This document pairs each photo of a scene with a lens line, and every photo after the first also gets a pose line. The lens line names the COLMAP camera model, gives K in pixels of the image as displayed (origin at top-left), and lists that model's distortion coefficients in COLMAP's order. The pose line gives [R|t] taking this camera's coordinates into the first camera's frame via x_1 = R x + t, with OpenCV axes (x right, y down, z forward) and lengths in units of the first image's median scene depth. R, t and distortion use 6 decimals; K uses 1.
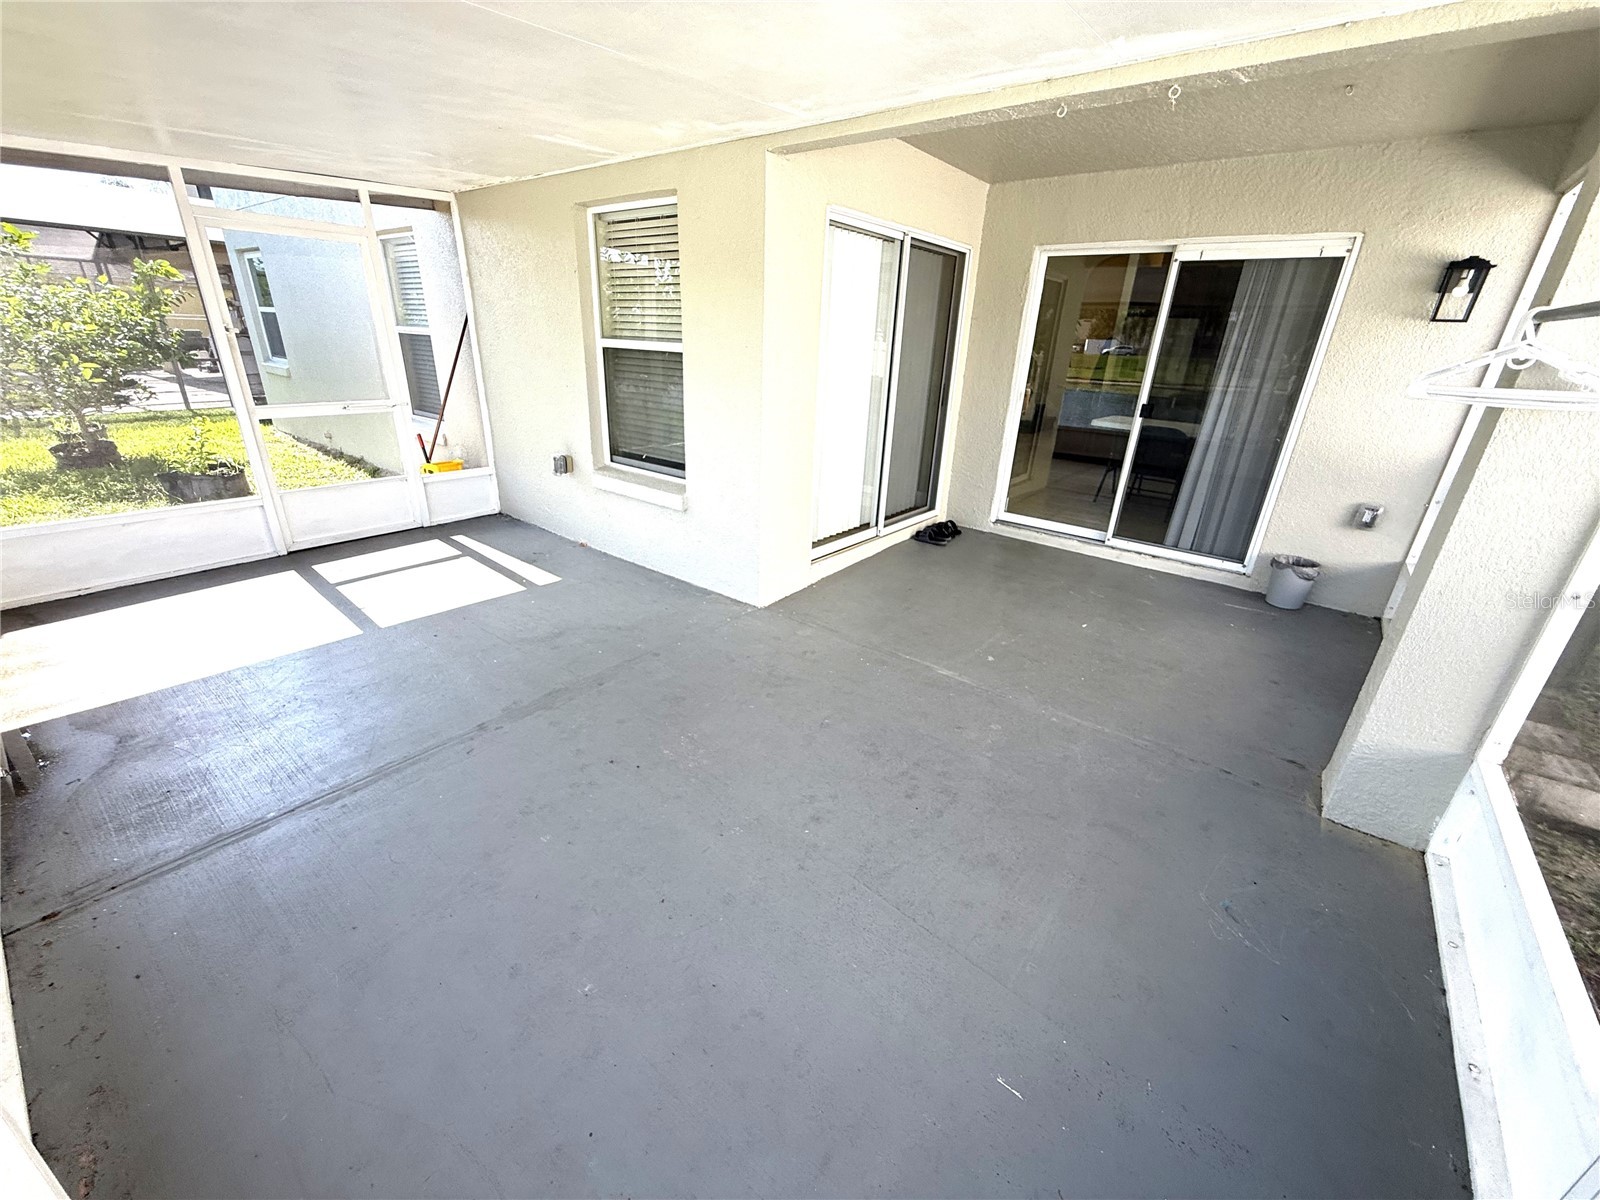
lens RADIAL K [[635.1, 0, 796.9], [0, 635.1, 600.7], [0, 0, 1]] dist [-0.000749, -0.000280]
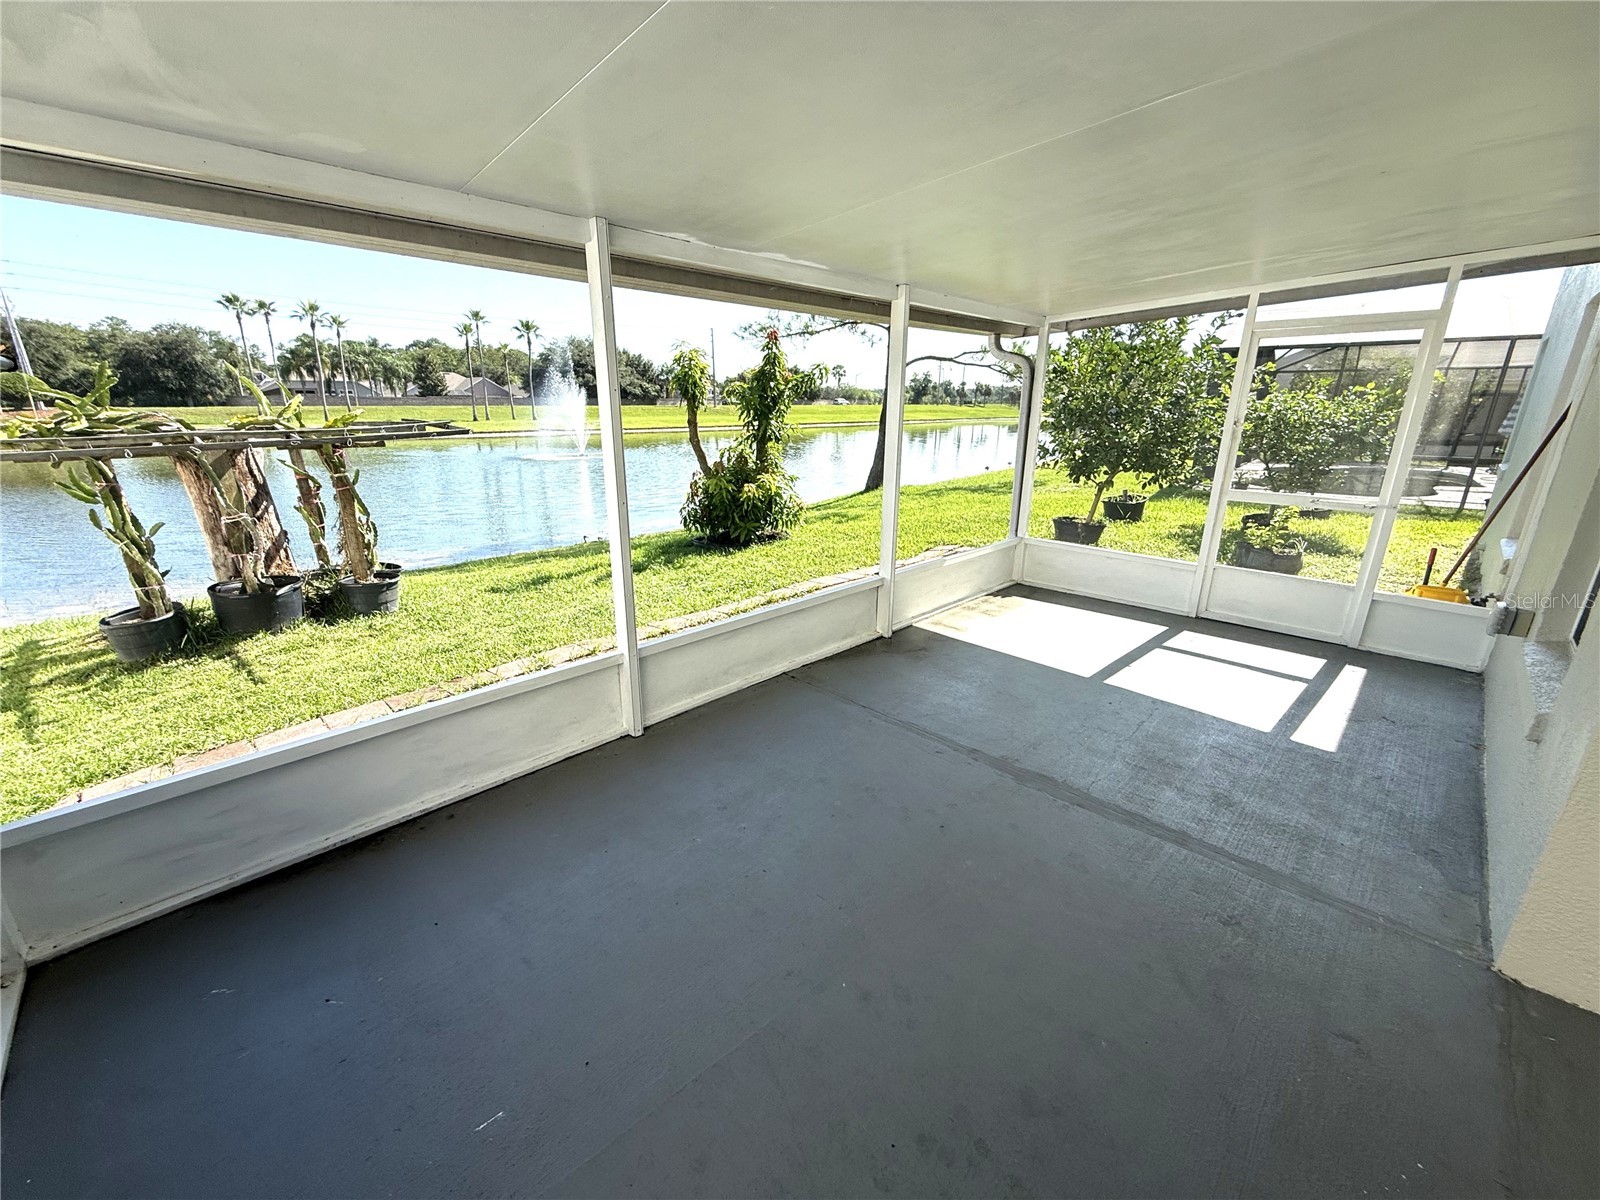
lens RADIAL K [[635.1, 0, 796.9], [0, 635.1, 600.7], [0, 0, 1]] dist [-0.000749, -0.000280]
pose [[-0.120070, 0.253061, -0.959970, 0.333183], [-0.389427, 0.877460, 0.280019, -0.137851], [0.913198, 0.407460, -0.006807, 0.356930]]
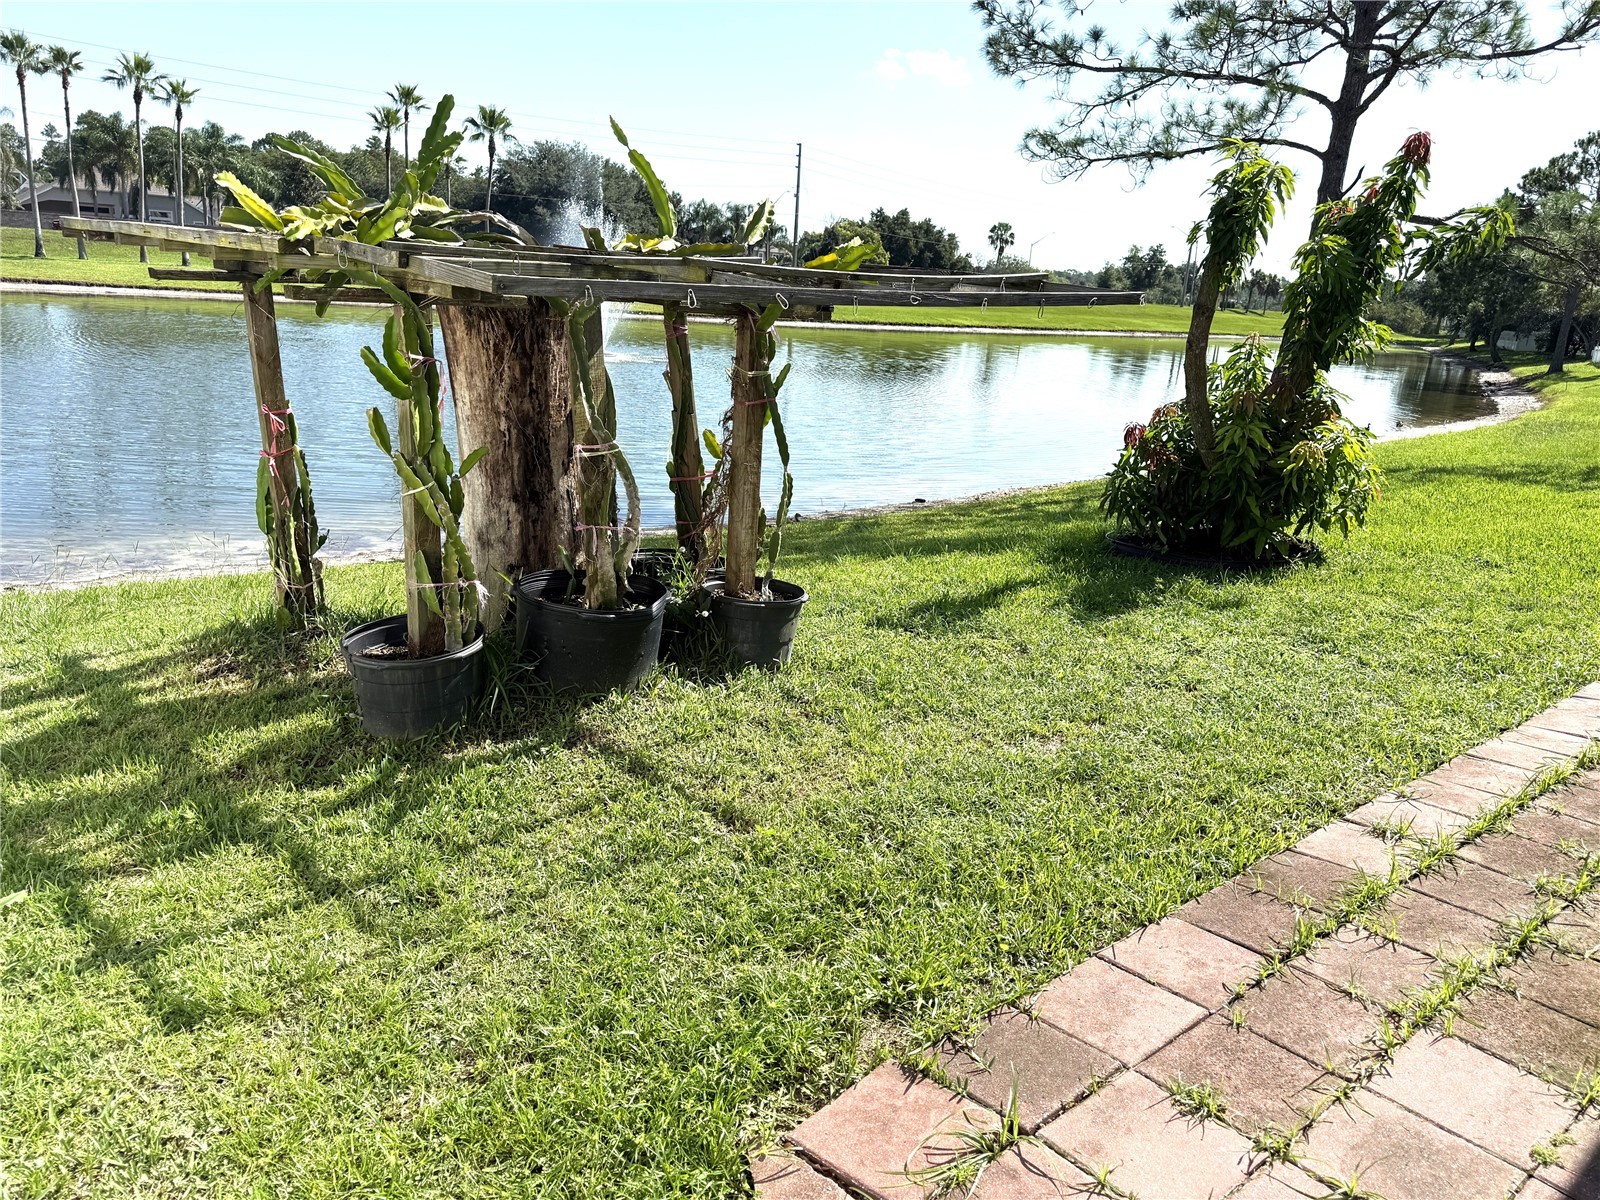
lens RADIAL K [[1127.1, 0, 803.2], [0, 1127.1, 616.7], [0, 0, 1]] dist [0.028036, -0.029016]
pose [[-0.200448, 0.225298, -0.953447, 0.236610], [-0.445402, 0.845853, 0.293513, 0.196444], [0.872604, 0.483502, -0.069201, -0.324896]]
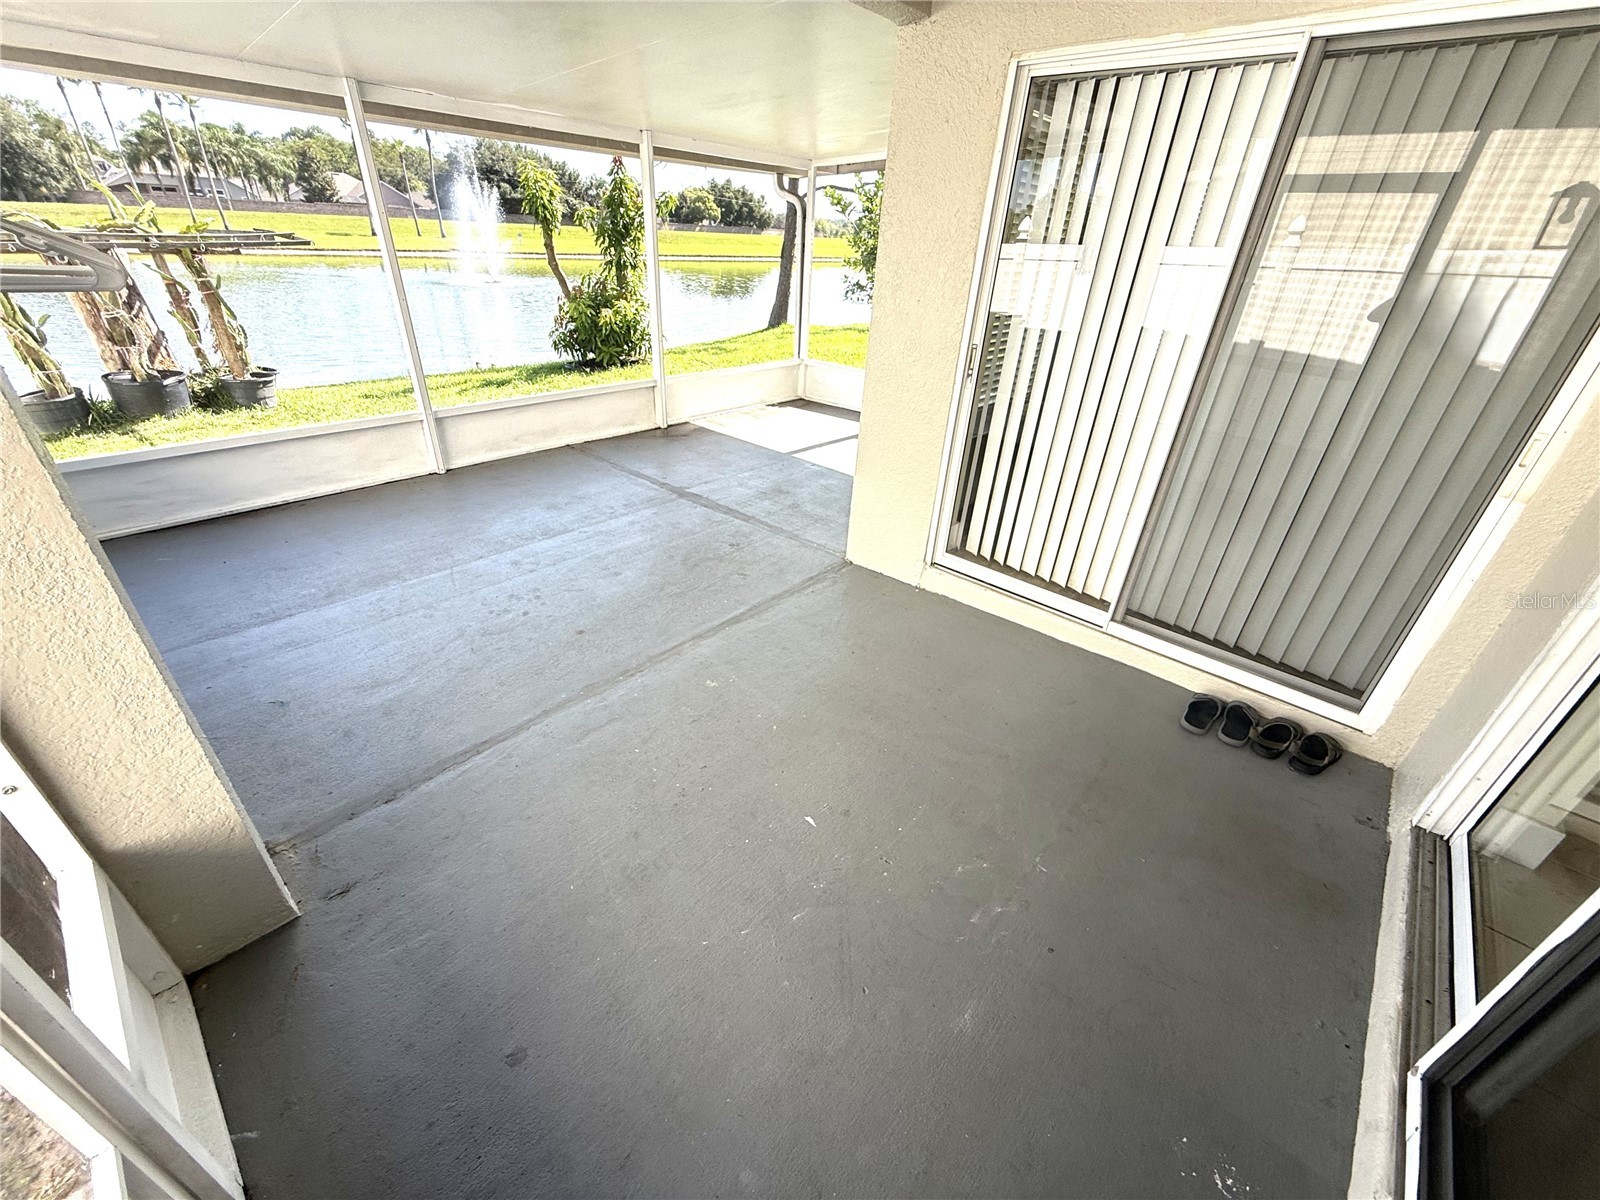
lens RADIAL K [[635.1, 0, 796.9], [0, 635.1, 600.7], [0, 0, 1]] dist [-0.000749, -0.000280]
pose [[-0.054867, 0.458861, -0.886813, 0.703321], [-0.428323, 0.791467, 0.436026, -0.277769], [0.901958, 0.403766, 0.153115, 0.703836]]
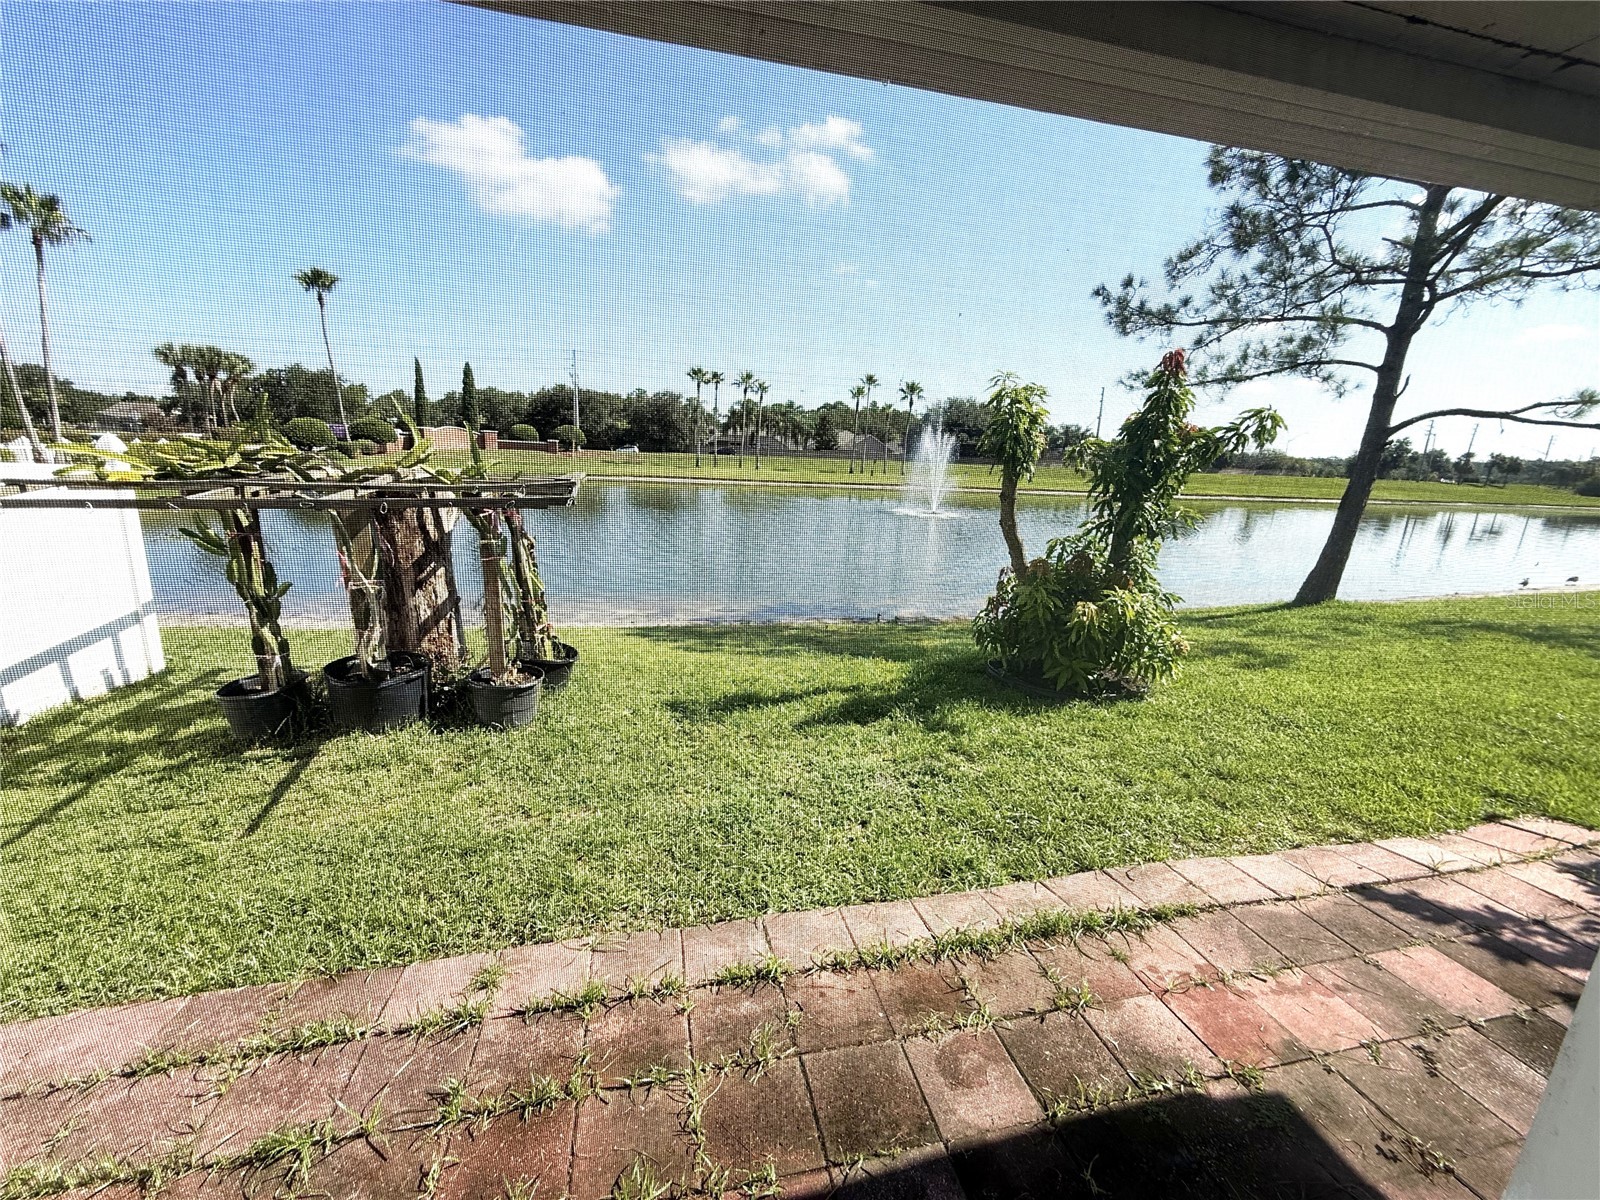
lens RADIAL K [[635.1, 0, 796.9], [0, 635.1, 600.7], [0, 0, 1]] dist [-0.000749, -0.000280]
pose [[-0.622001, 0.109365, -0.775341, -0.335857], [-0.361997, 0.837862, 0.408589, -0.139484], [0.694314, 0.534814, -0.481562, 0.261159]]
